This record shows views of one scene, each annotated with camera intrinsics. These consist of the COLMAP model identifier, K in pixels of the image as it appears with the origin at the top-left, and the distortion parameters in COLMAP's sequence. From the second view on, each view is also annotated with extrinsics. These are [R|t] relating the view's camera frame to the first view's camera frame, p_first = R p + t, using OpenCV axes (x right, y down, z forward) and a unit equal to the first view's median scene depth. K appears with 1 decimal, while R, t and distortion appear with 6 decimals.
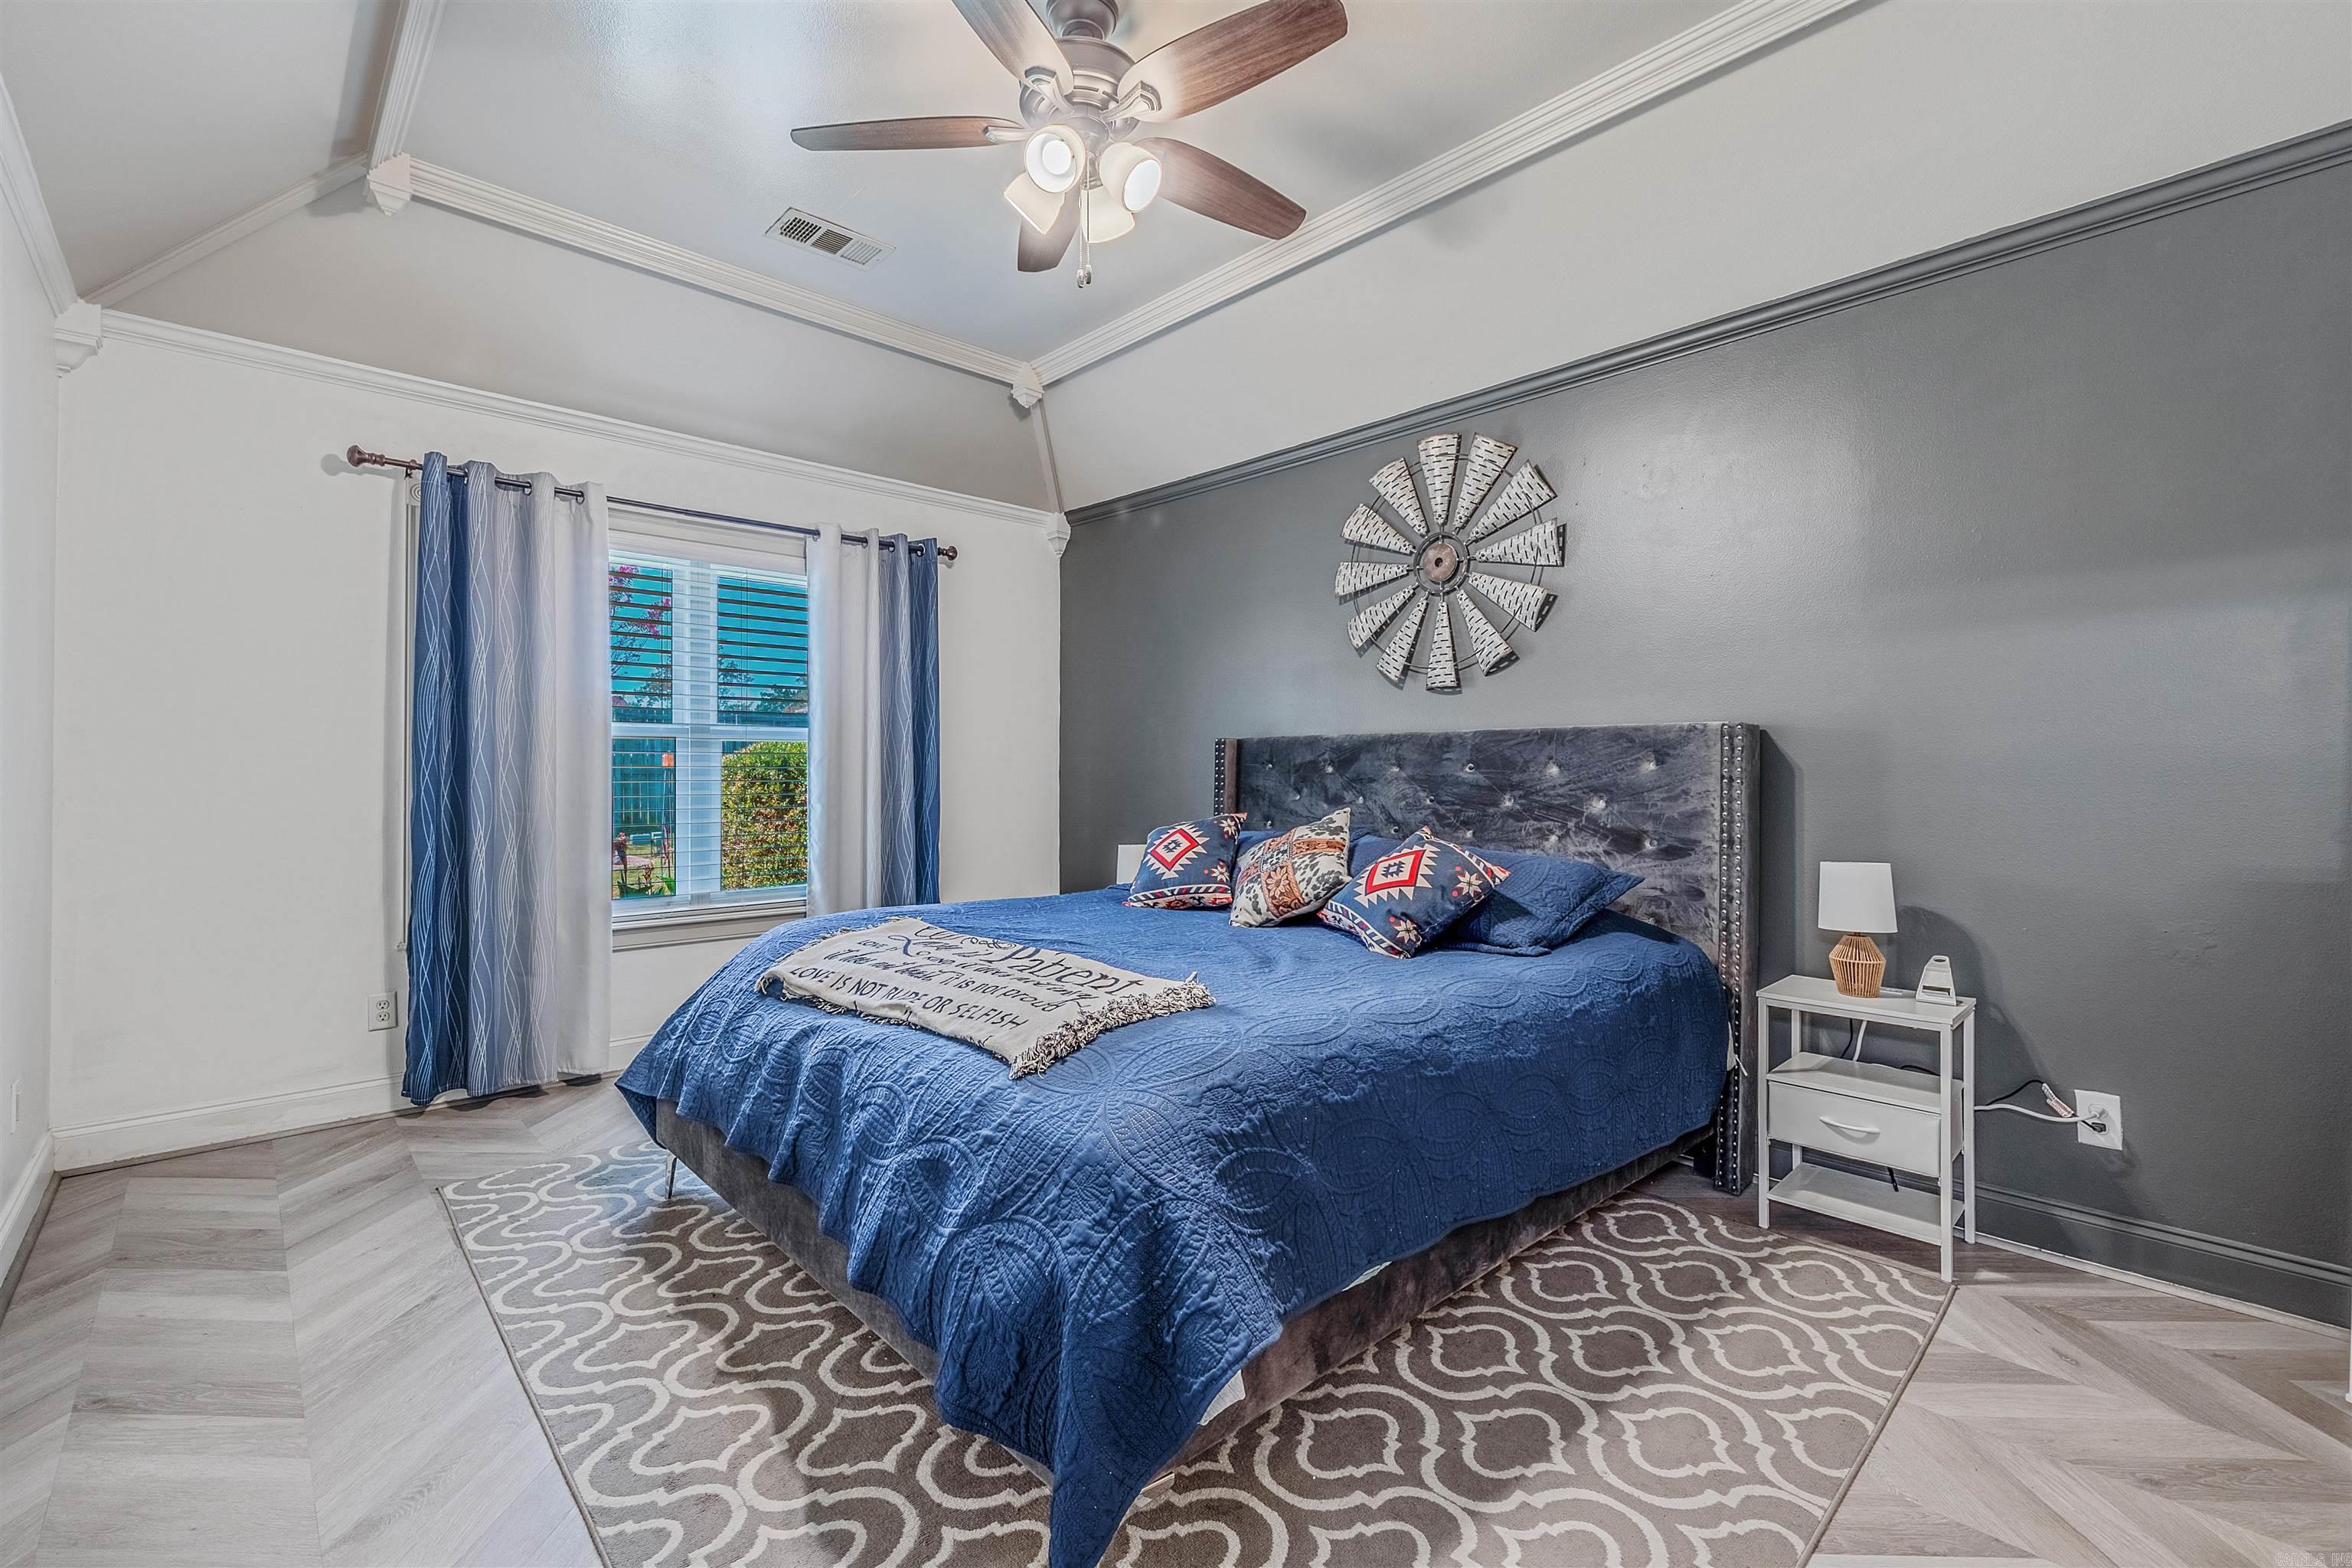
lens RADIAL K [[1007.9, 0, 1176.0], [0, 1007.9, 784.0], [0, 0, 1]] dist [-0.003076, -0.000301]
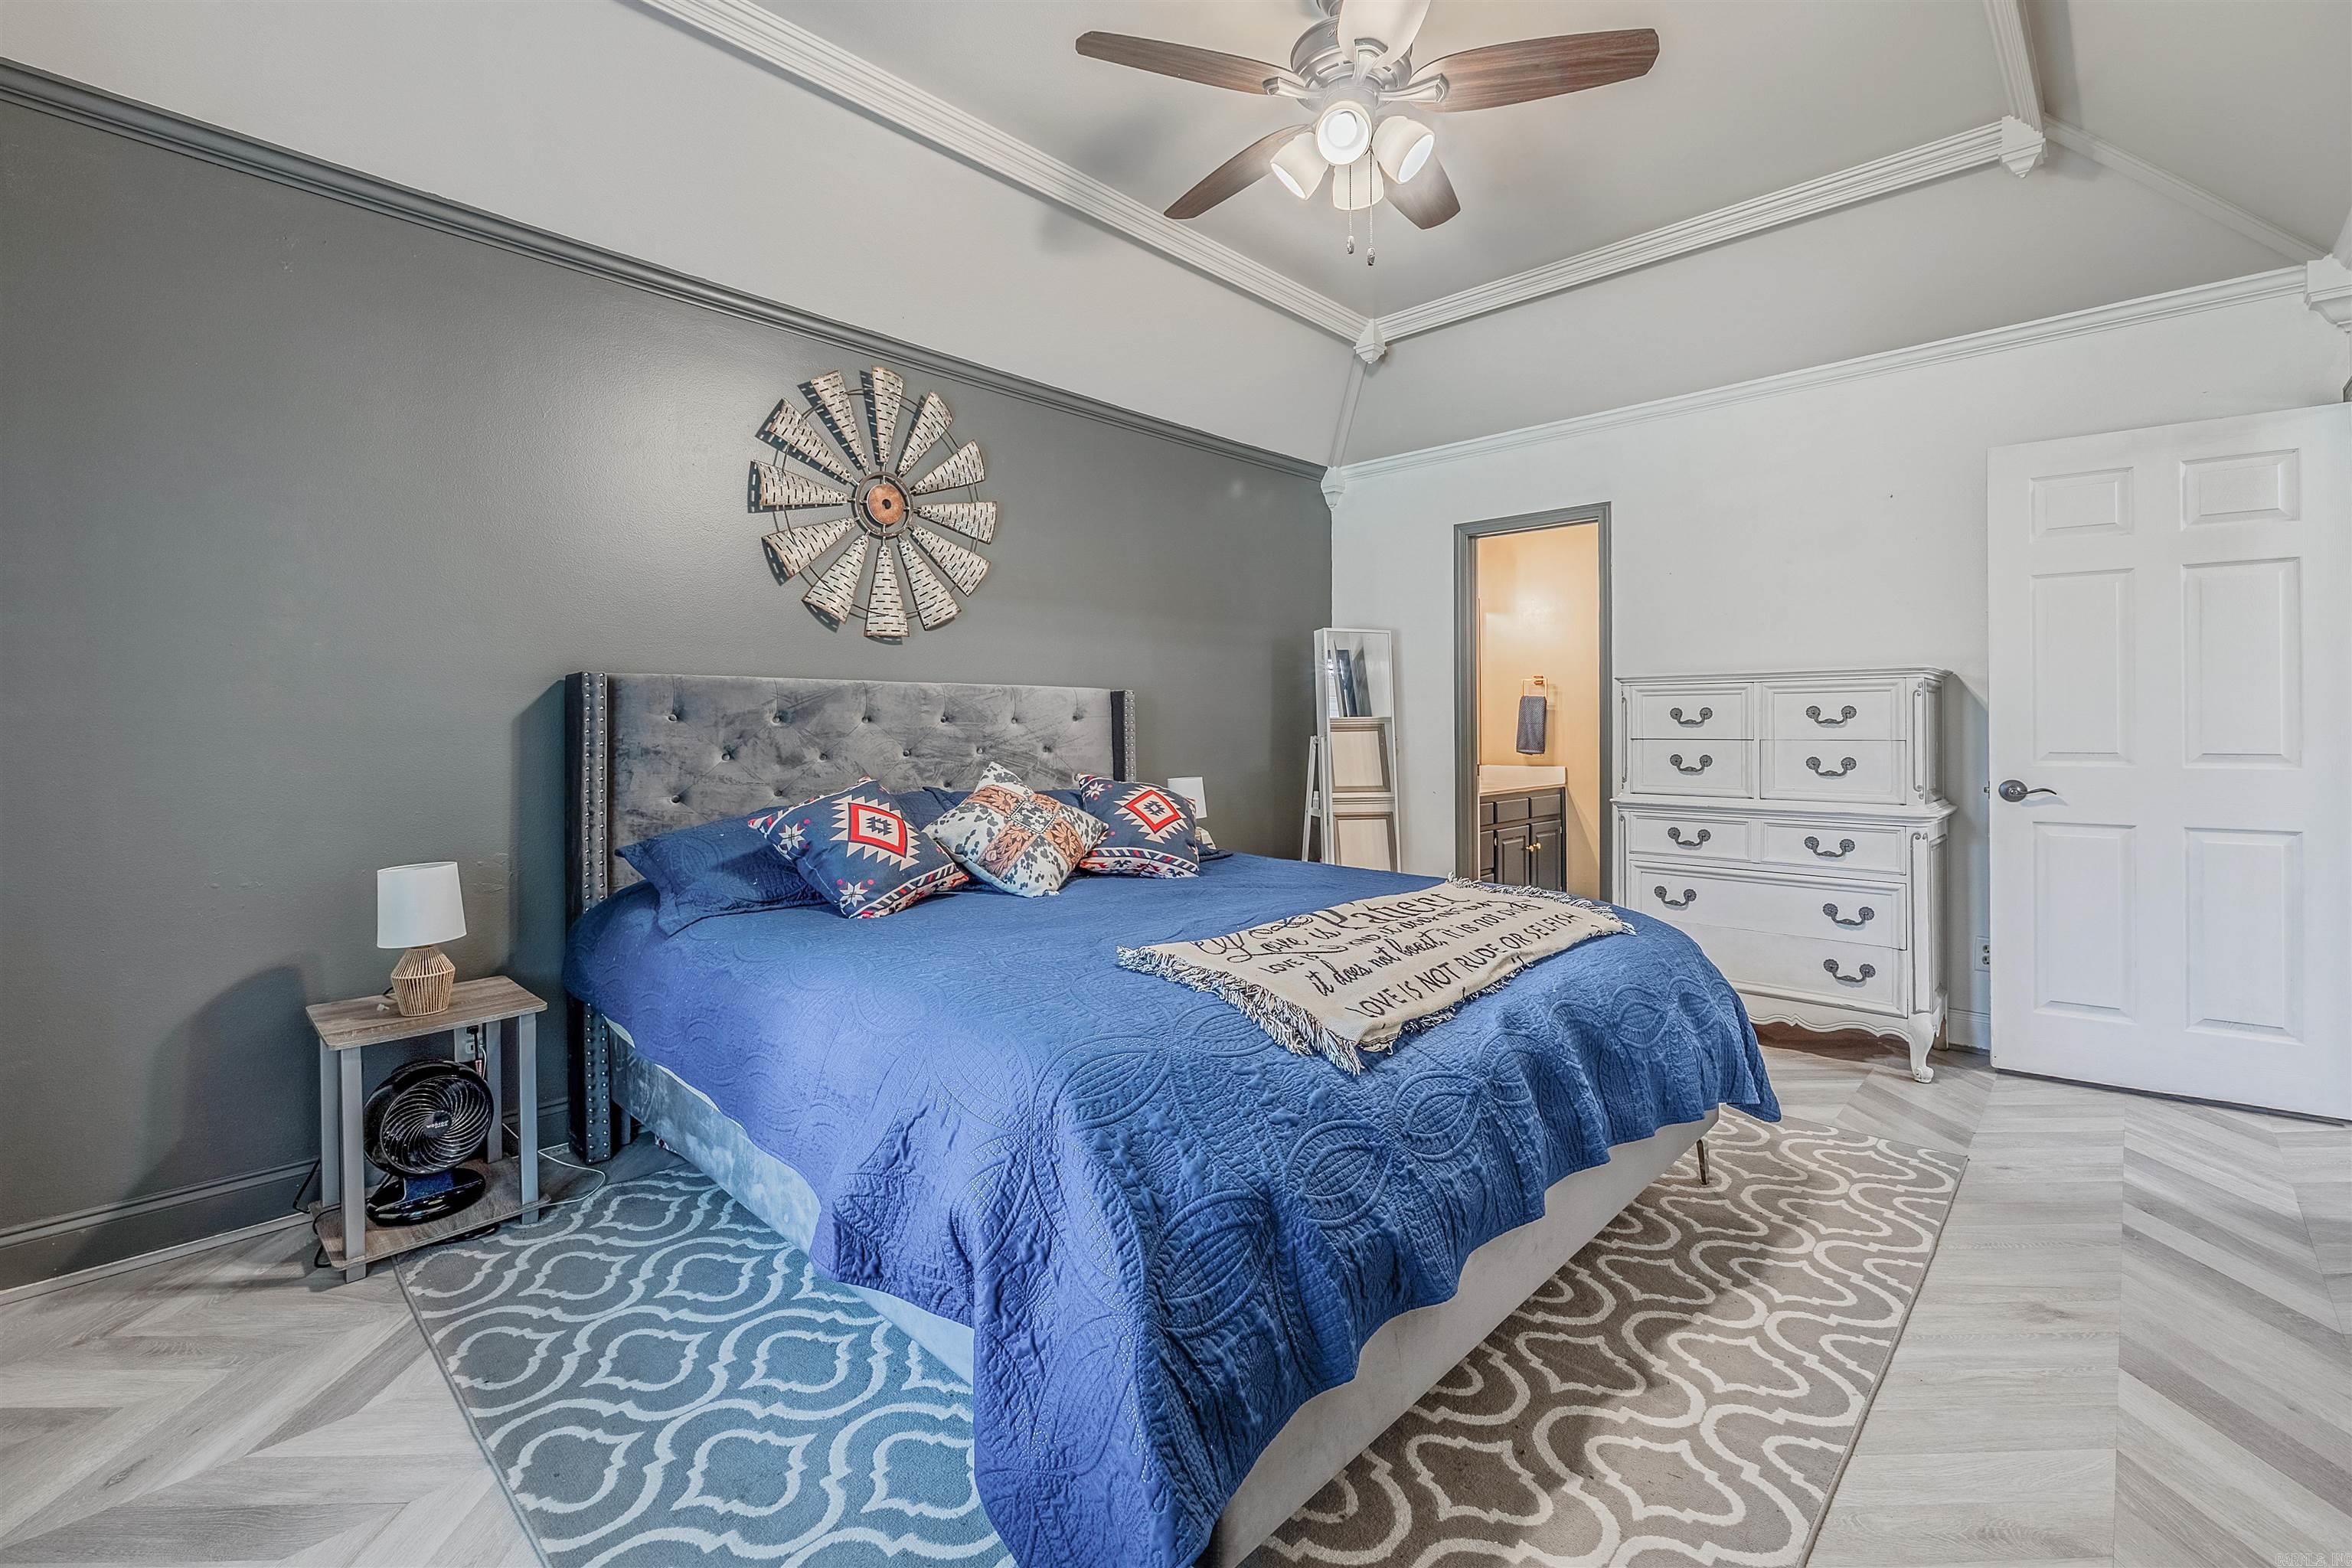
lens RADIAL K [[1024.9, 0, 1184.0], [0, 1024.9, 720.1], [0, 0, 1]] dist [0.025981, -0.000045]
pose [[-0.068540, -0.001193, 0.997648, -1.162453], [0.010186, 0.999946, 0.001895, -0.023856], [-0.997596, 0.010292, -0.068524, 1.257850]]
